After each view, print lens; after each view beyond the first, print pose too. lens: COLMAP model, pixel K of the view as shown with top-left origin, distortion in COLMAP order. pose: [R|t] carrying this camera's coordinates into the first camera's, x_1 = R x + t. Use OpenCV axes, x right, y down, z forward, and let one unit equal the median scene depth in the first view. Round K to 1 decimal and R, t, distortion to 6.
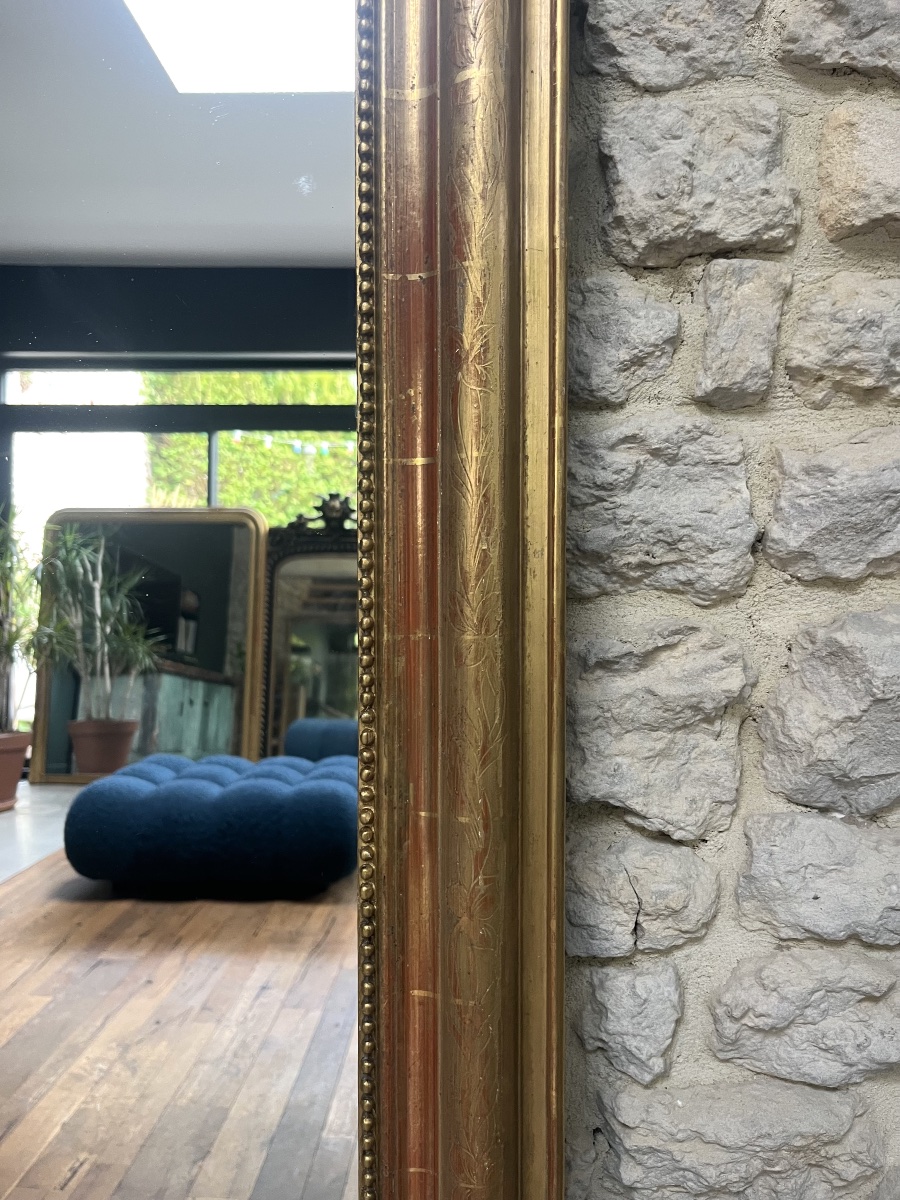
lens RADIAL K [[917.6, 0, 450.0], [0, 917.6, 600.0], [0, 0, 1]] dist [0.028117, -0.006770]
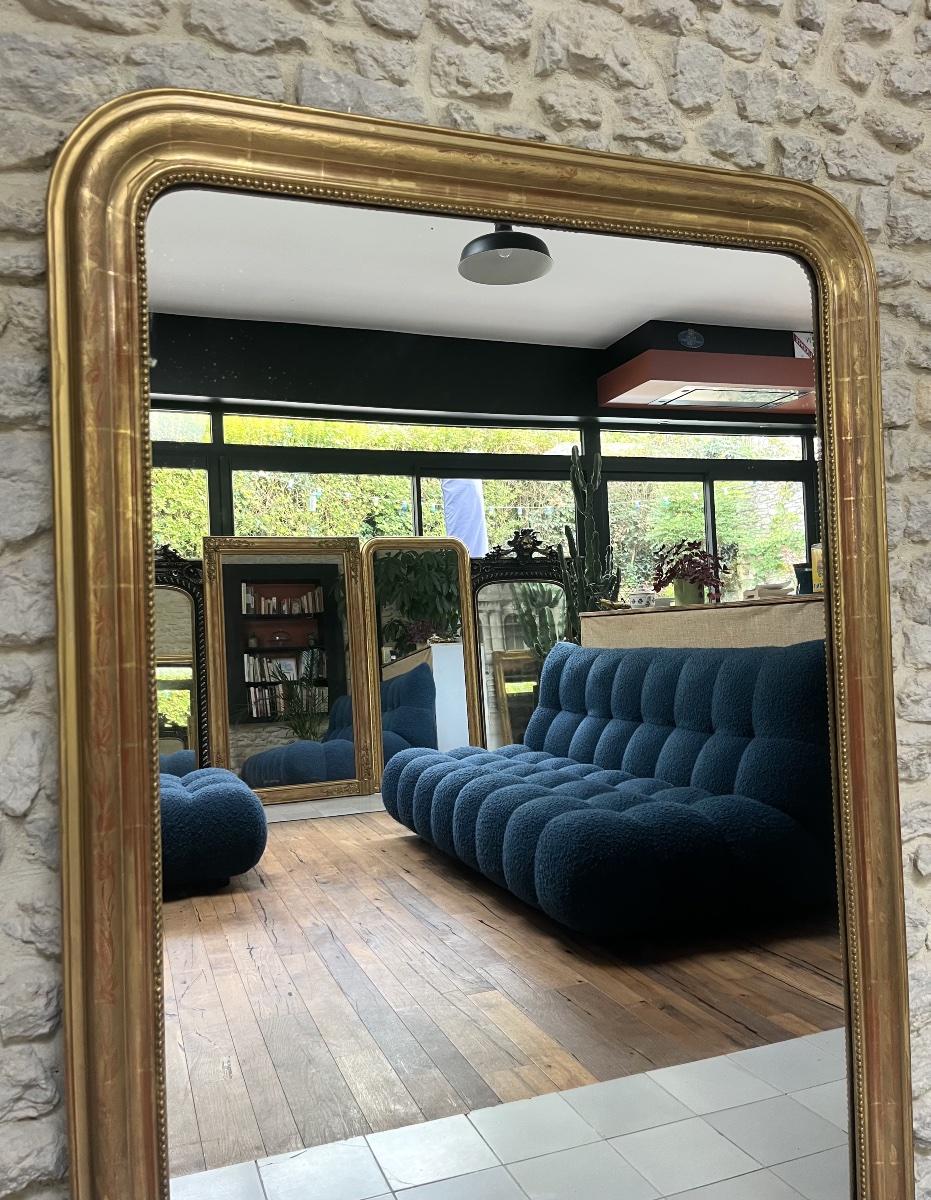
lens RADIAL K [[937.6, 0, 466.3], [0, 937.6, 583.6], [0, 0, 1]] dist [0.079709, -0.111122]
pose [[0.919335, -0.031239, 0.392235, -0.303992], [0.053536, 0.997504, -0.046034, 0.025263], [-0.389818, 0.063320, 0.918713, -0.169404]]
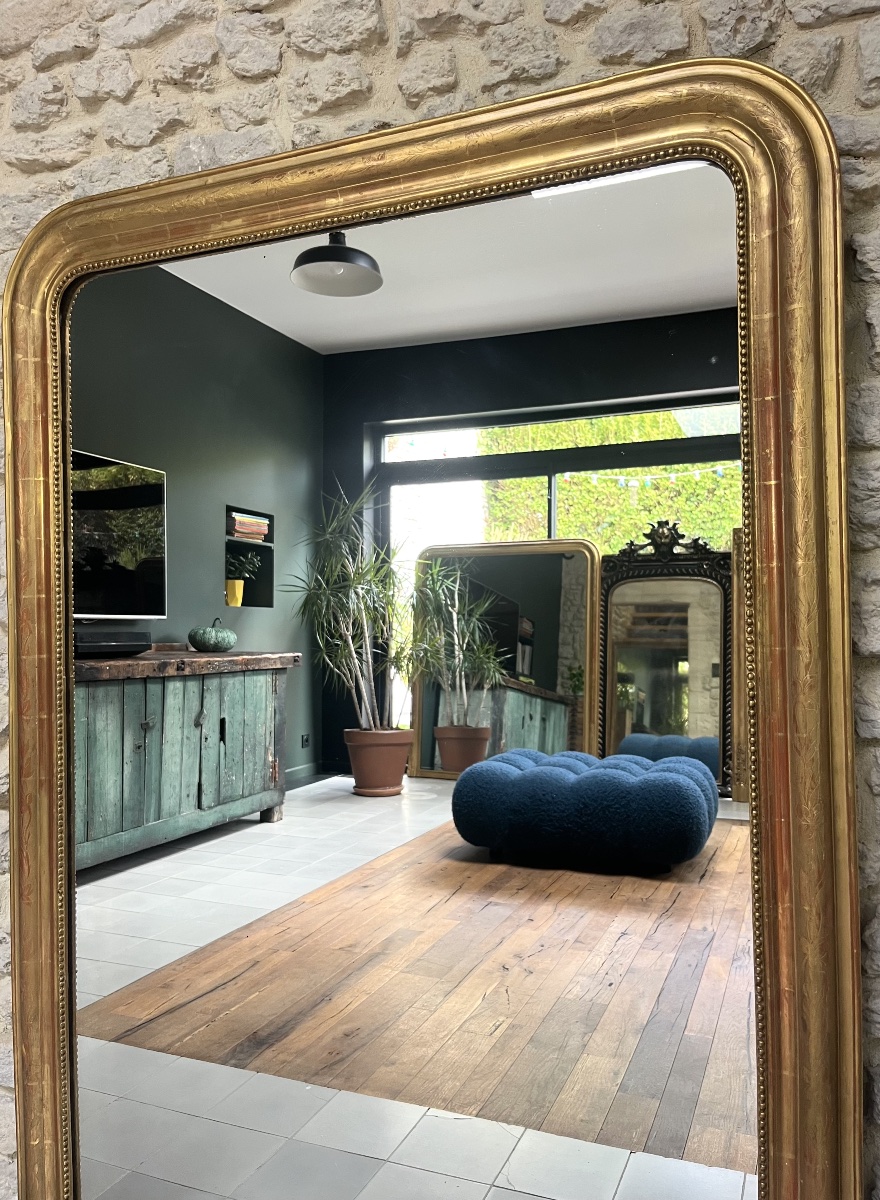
lens RADIAL K [[916.1, 0, 455.9], [0, 916.1, 599.5], [0, 0, 1]] dist [0.075849, -0.116139]
pose [[0.944607, -0.024352, -0.327300, -0.004157], [0.012099, 0.999150, -0.039419, 0.024984], [0.327981, 0.033275, 0.944098, -0.160563]]
